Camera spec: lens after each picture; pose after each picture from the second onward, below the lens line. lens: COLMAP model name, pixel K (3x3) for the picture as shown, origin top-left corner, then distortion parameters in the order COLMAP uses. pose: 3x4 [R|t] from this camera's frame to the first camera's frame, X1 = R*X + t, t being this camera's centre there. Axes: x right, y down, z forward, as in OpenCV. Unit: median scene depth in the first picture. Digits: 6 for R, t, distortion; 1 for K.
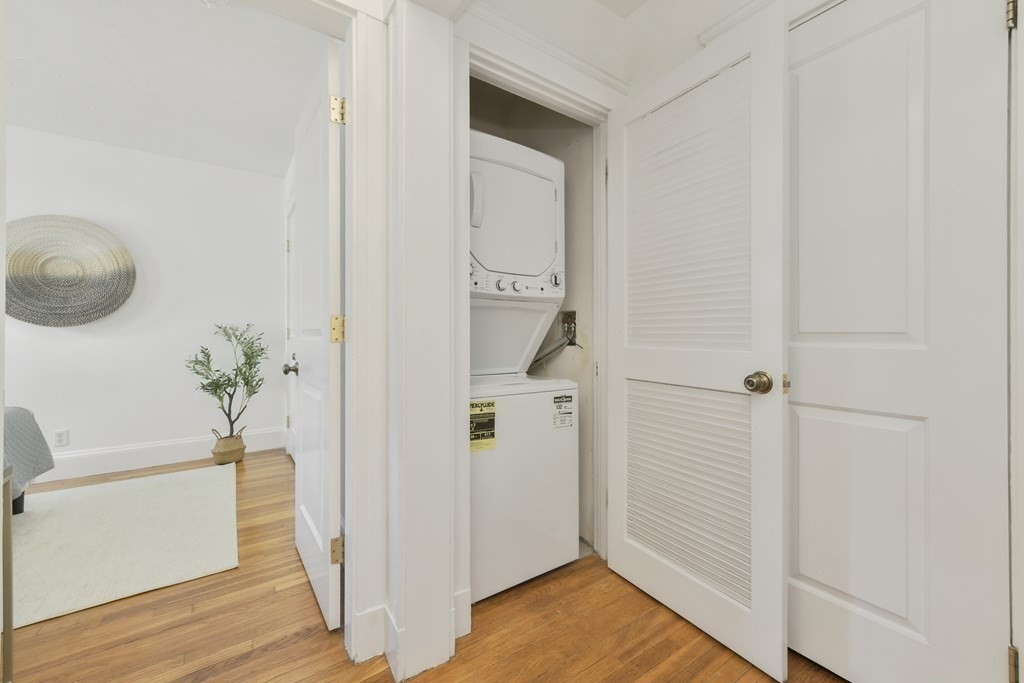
lens RADIAL K [[415.1, 0, 510.5], [0, 415.1, 333.3], [0, 0, 1]] dist [-0.002379, 0.002023]
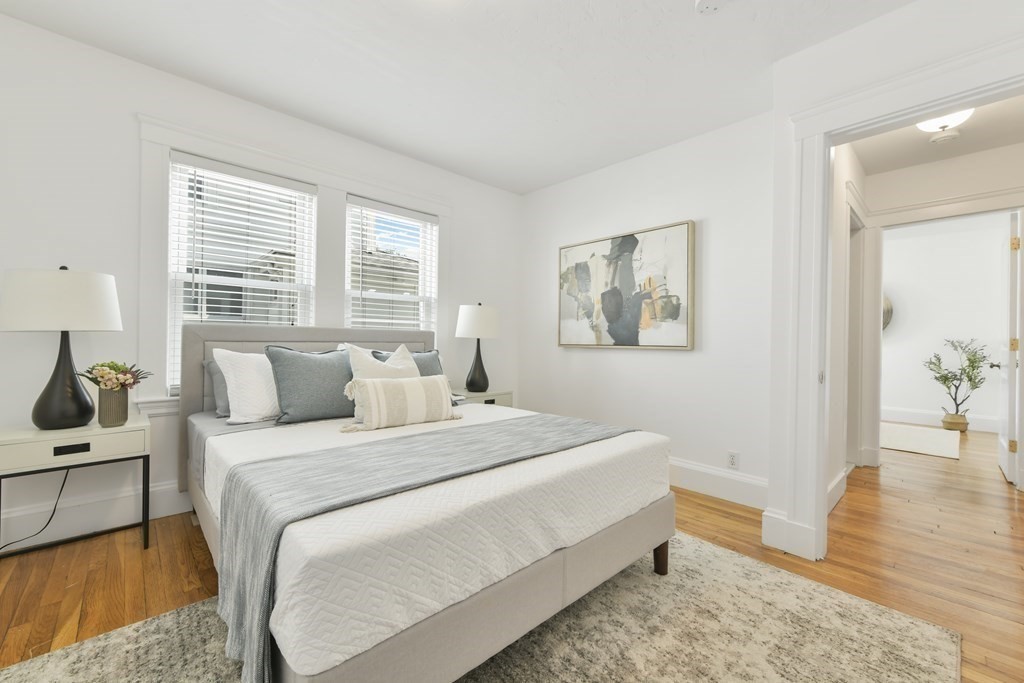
lens RADIAL K [[415.1, 0, 516.6], [0, 415.1, 346.8], [0, 0, 1]] dist [-0.002379, 0.002023]
pose [[0.153222, 0.008528, -0.988155, 0.562620], [-0.000524, 0.999963, 0.008549, -0.005966], [0.988192, -0.000792, 0.153221, -0.800999]]
